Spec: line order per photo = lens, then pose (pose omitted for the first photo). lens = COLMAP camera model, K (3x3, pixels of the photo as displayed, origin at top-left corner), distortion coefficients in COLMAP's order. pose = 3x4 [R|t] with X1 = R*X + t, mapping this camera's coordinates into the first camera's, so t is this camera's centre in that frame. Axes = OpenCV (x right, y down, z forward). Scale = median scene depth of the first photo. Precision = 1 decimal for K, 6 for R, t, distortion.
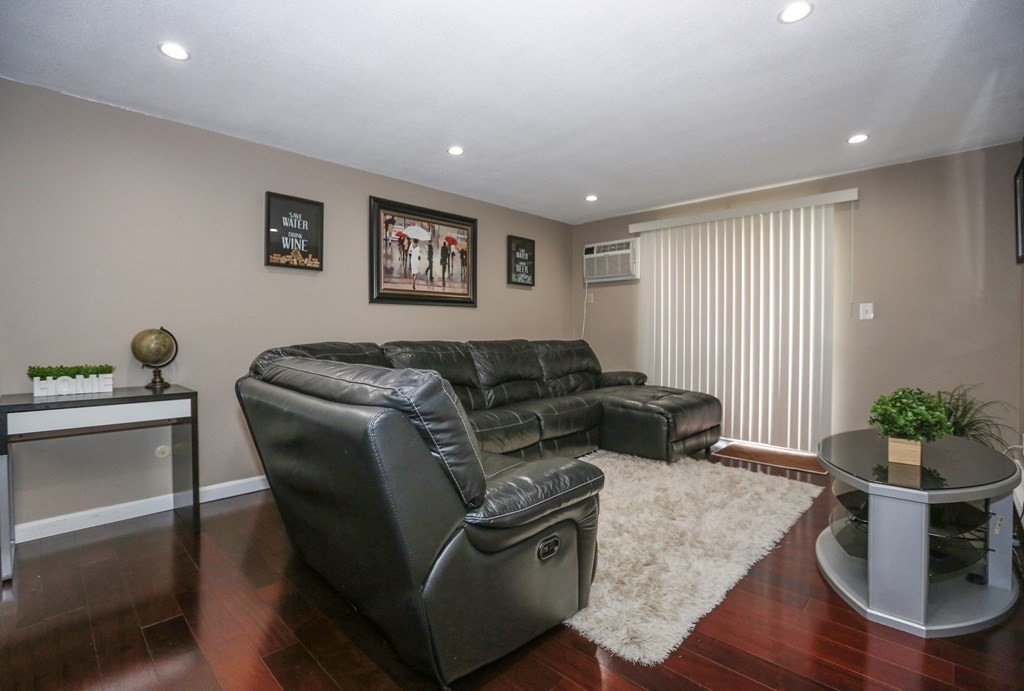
lens RADIAL K [[471.4, 0, 507.1], [0, 471.4, 343.7], [0, 0, 1]] dist [-0.052957, 0.018263]
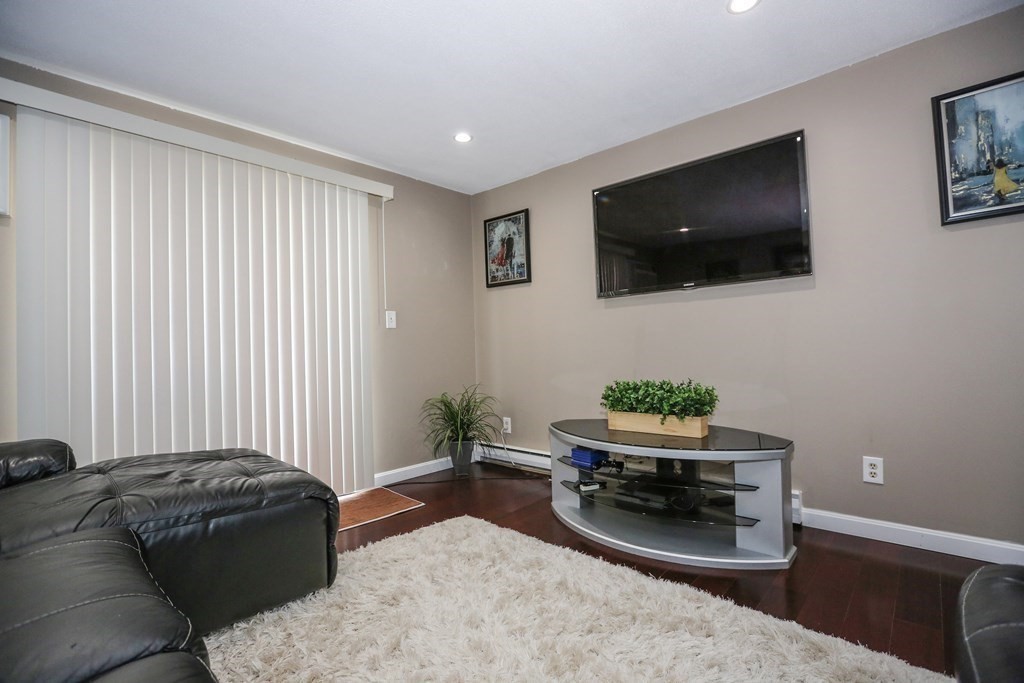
lens RADIAL K [[494.7, 0, 516.5], [0, 494.7, 337.3], [0, 0, 1]] dist [0.001713, 0.000062]
pose [[-0.042490, 0.030459, 0.998632, -0.256053], [0.061514, 0.997719, -0.027814, 0.010595], [-0.997201, 0.060248, -0.044267, 0.877499]]
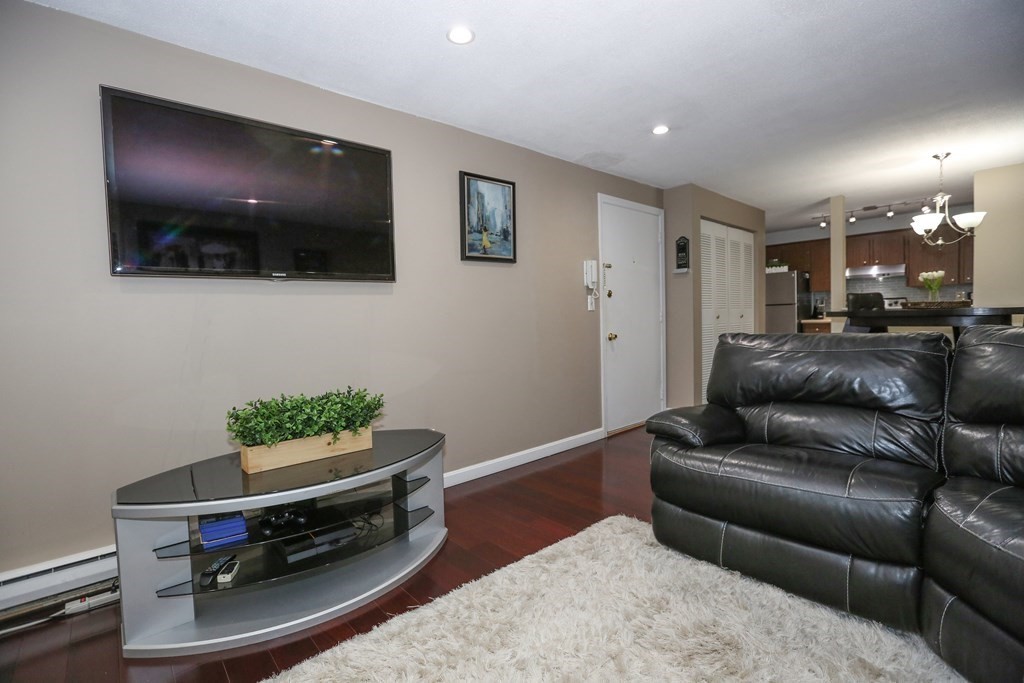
lens RADIAL K [[465.7, 0, 512.5], [0, 465.7, 339.6], [0, 0, 1]] dist [-0.052184, 0.017543]
pose [[-0.997542, 0.028649, 0.063945, 0.246268], [0.033153, 0.996959, 0.070524, -0.029782], [-0.061730, 0.072471, -0.995458, 1.193740]]
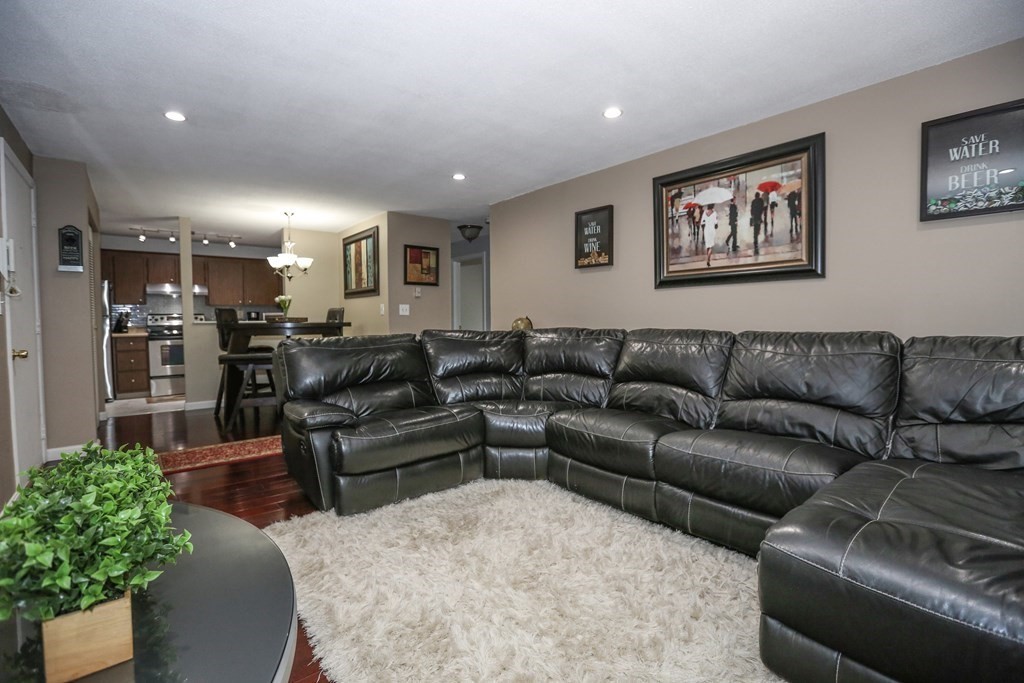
lens RADIAL K [[465.7, 0, 512.5], [0, 465.7, 339.6], [0, 0, 1]] dist [-0.052184, 0.017543]
pose [[-0.098191, 0.042327, -0.994267, 0.789864], [-0.019261, 0.998827, 0.044424, -0.021059], [0.994981, 0.023513, -0.097261, 0.911520]]
